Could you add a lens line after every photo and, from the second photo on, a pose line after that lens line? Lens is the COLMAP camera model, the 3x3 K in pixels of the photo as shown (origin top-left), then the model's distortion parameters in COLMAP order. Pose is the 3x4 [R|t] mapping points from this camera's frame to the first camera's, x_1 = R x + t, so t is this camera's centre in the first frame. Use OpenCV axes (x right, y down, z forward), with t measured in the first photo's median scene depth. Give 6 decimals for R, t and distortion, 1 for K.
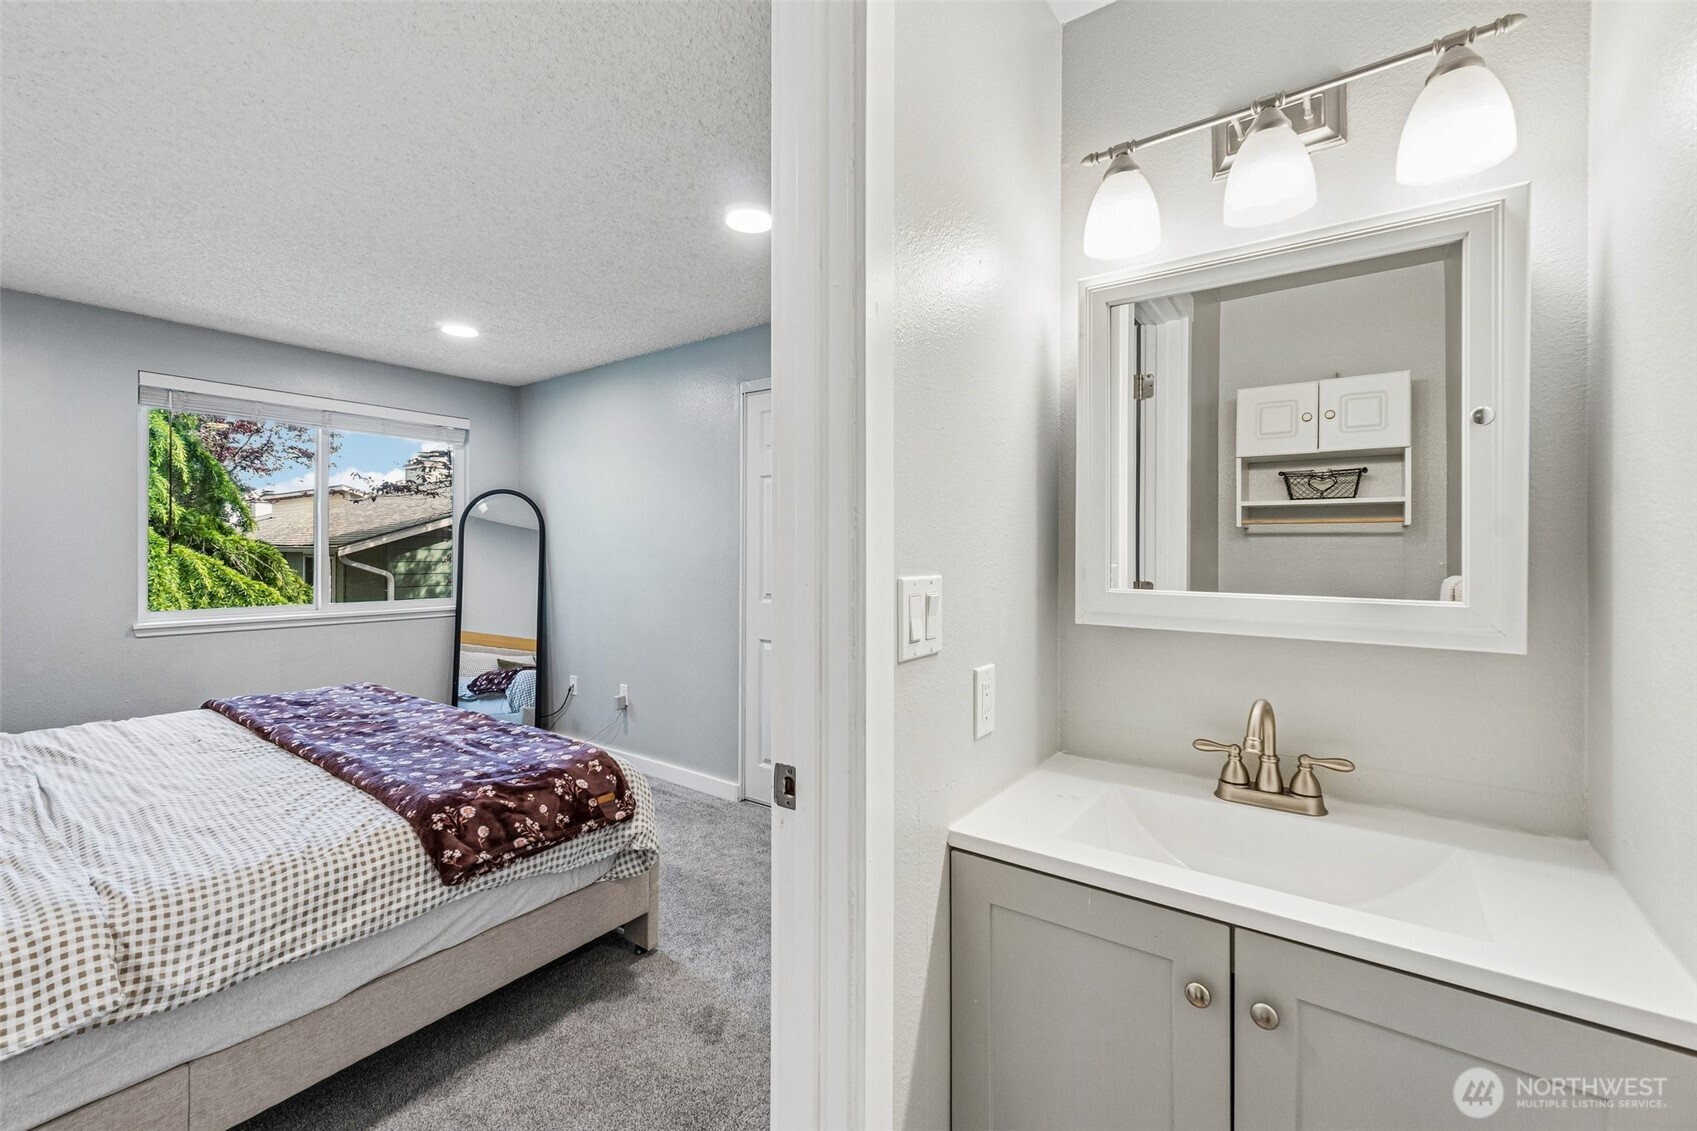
lens RADIAL K [[704.0, 0, 850.7], [0, 704.0, 564.6], [0, 0, 1]] dist [0.000848, 0.000108]
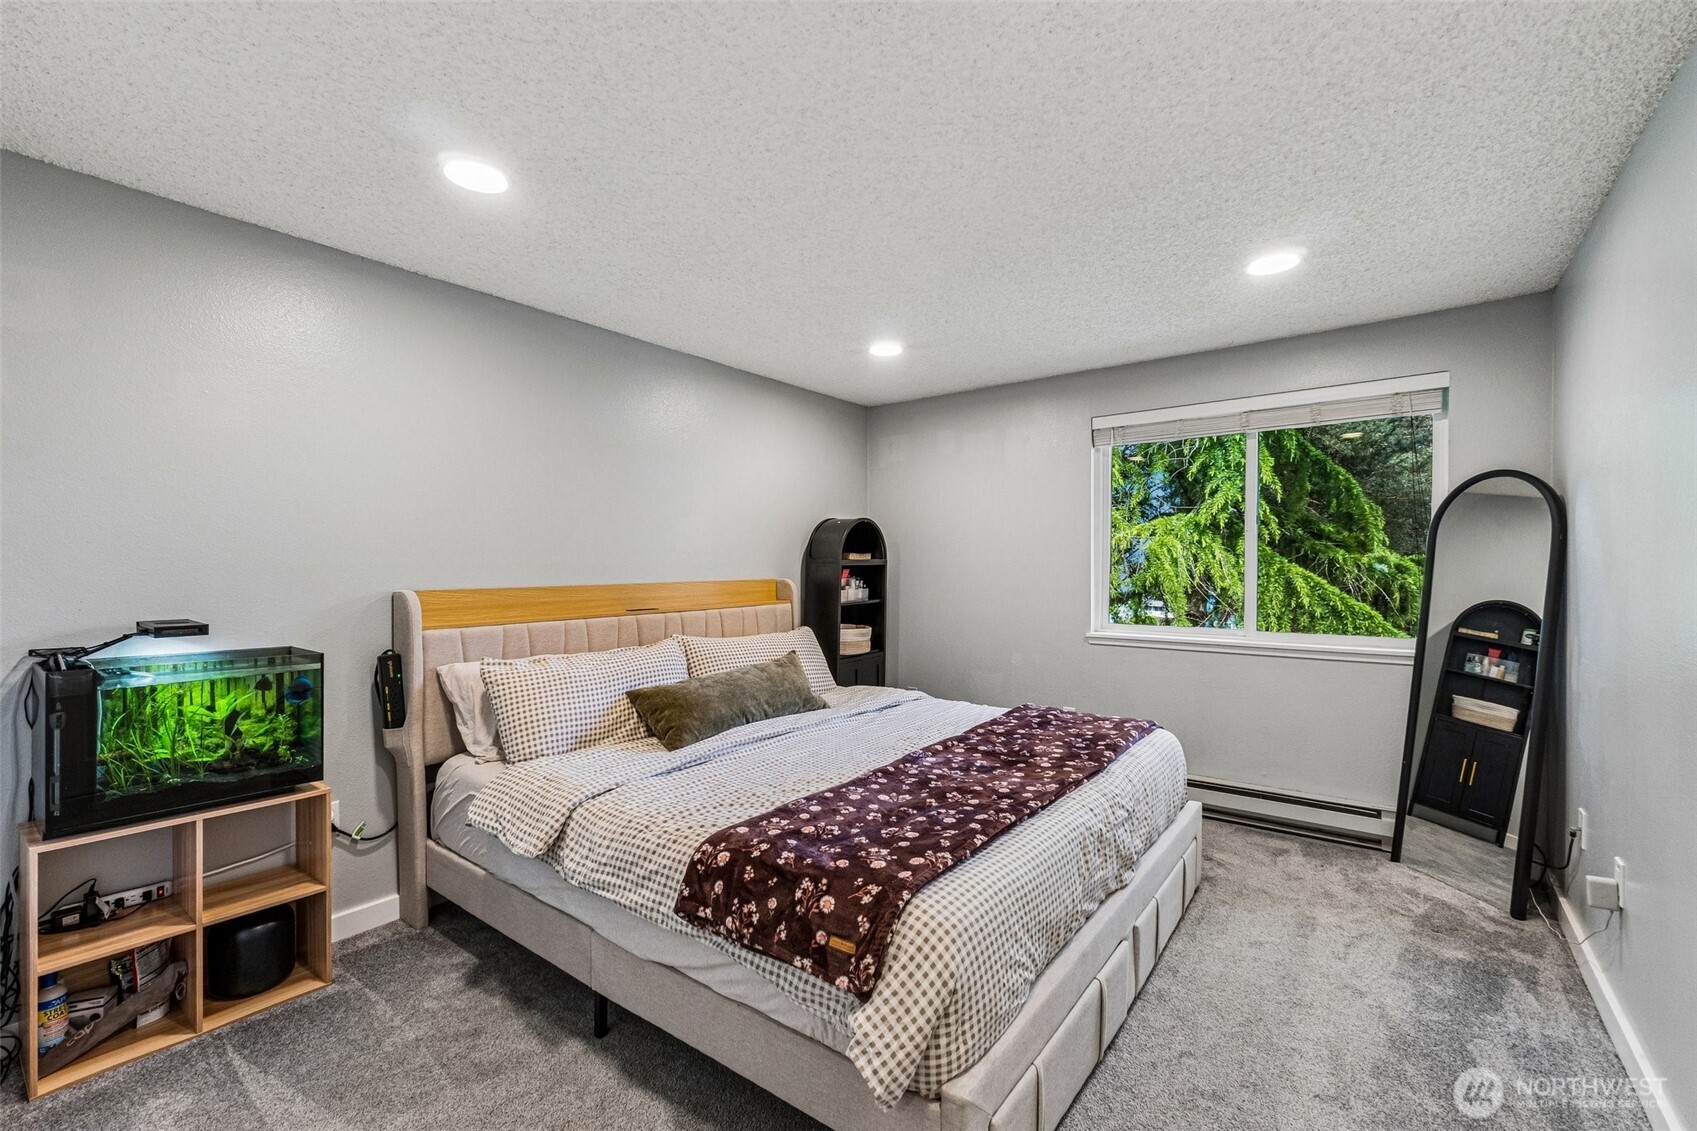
lens RADIAL K [[724.6, 0, 853.6], [0, 724.6, 571.7], [0, 0, 1]] dist [-0.000672, -0.000016]
pose [[-0.040541, 0.003795, -0.999171, 0.352490], [-0.013954, 0.999893, 0.004364, -0.030222], [0.999080, 0.014119, -0.040483, 1.053892]]
